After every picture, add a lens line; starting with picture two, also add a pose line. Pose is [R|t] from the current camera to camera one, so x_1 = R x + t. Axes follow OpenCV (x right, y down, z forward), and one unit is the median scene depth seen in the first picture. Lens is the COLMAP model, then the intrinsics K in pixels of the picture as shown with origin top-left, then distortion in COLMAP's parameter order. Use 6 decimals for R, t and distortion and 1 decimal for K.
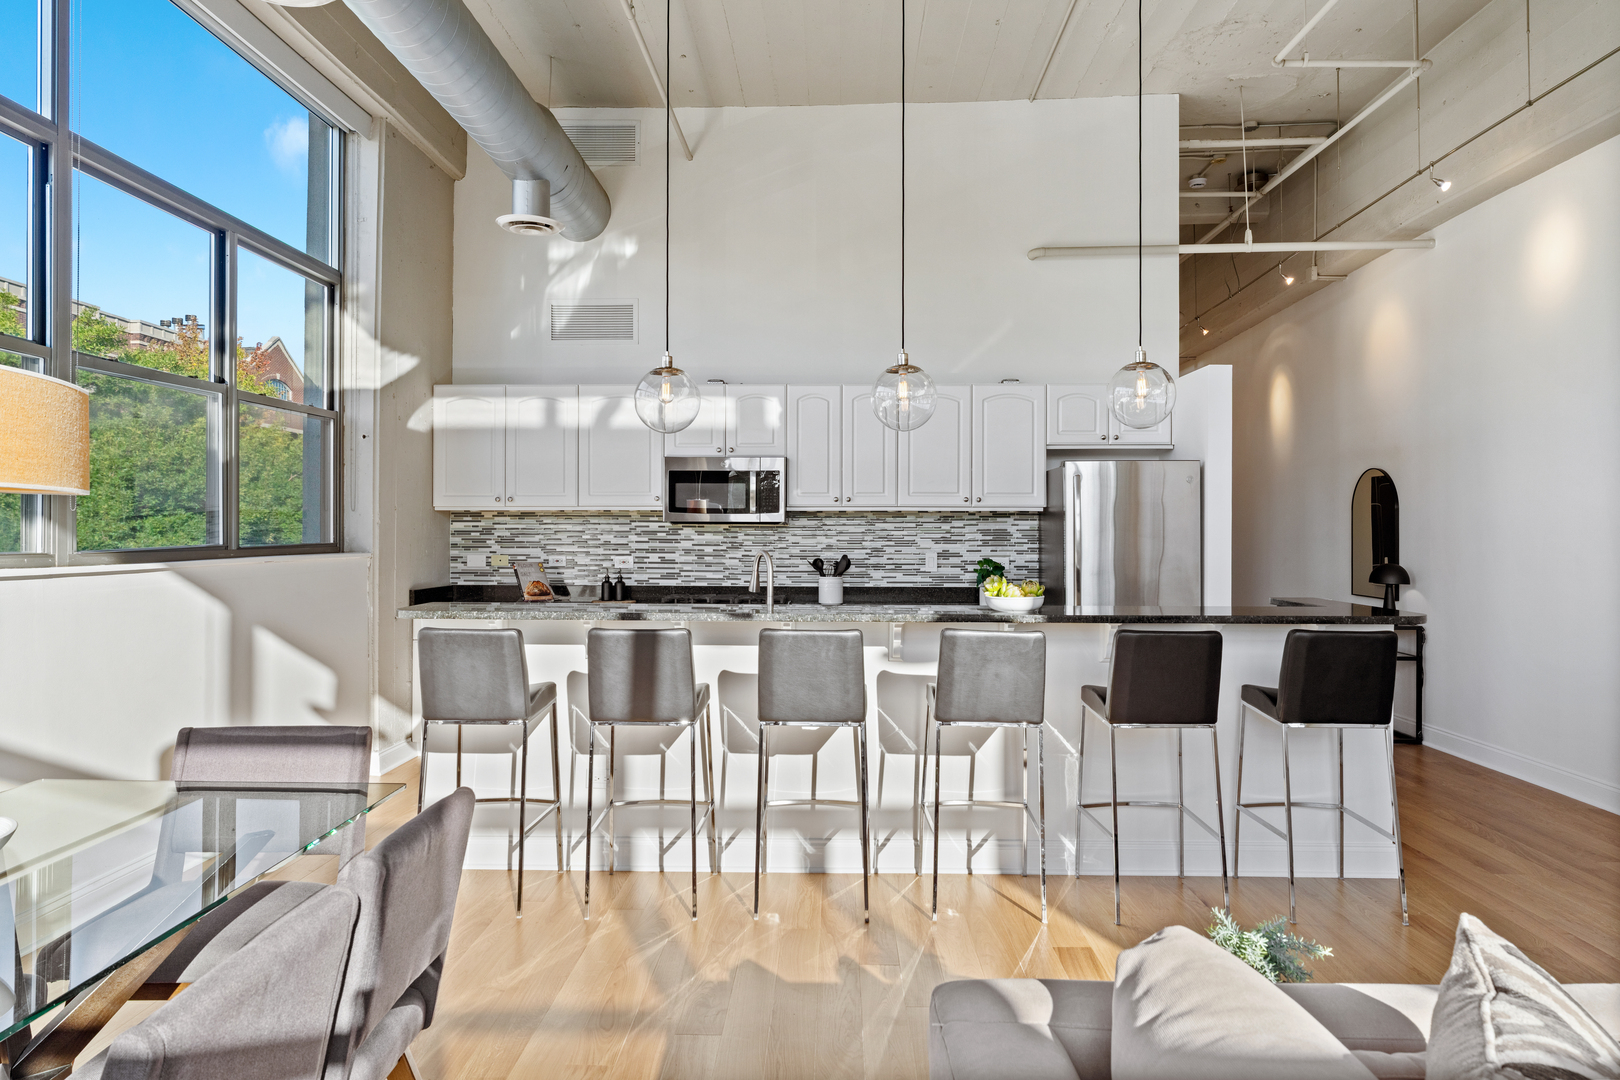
lens RADIAL K [[1074.3, 0, 810.0], [0, 1074.3, 540.0], [0, 0, 1]] dist [-0.029885, -0.000572]
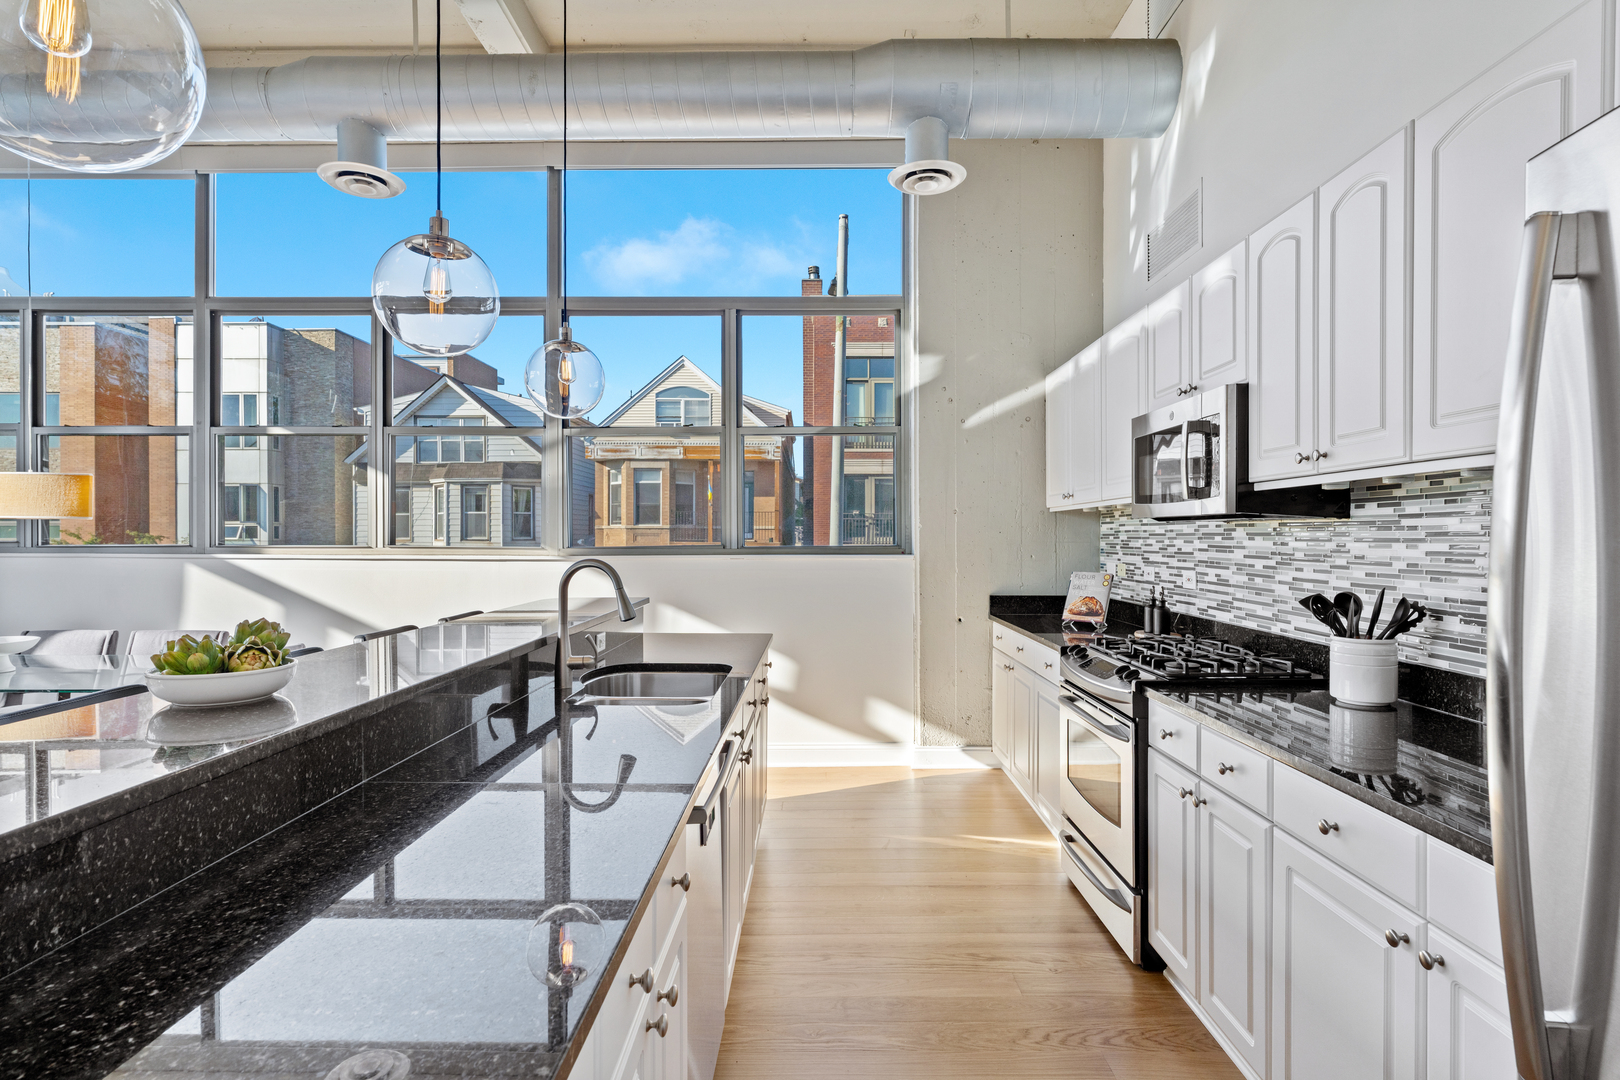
lens RADIAL K [[817.2, 0, 810.0], [0, 817.2, 540.0], [0, 0, 1]] dist [0.000955, -0.000214]
pose [[0.016002, 0.002686, -0.999868, 0.340049], [-0.010875, 0.999938, 0.002512, -0.002947], [0.999813, 0.010833, 0.016030, 0.768747]]
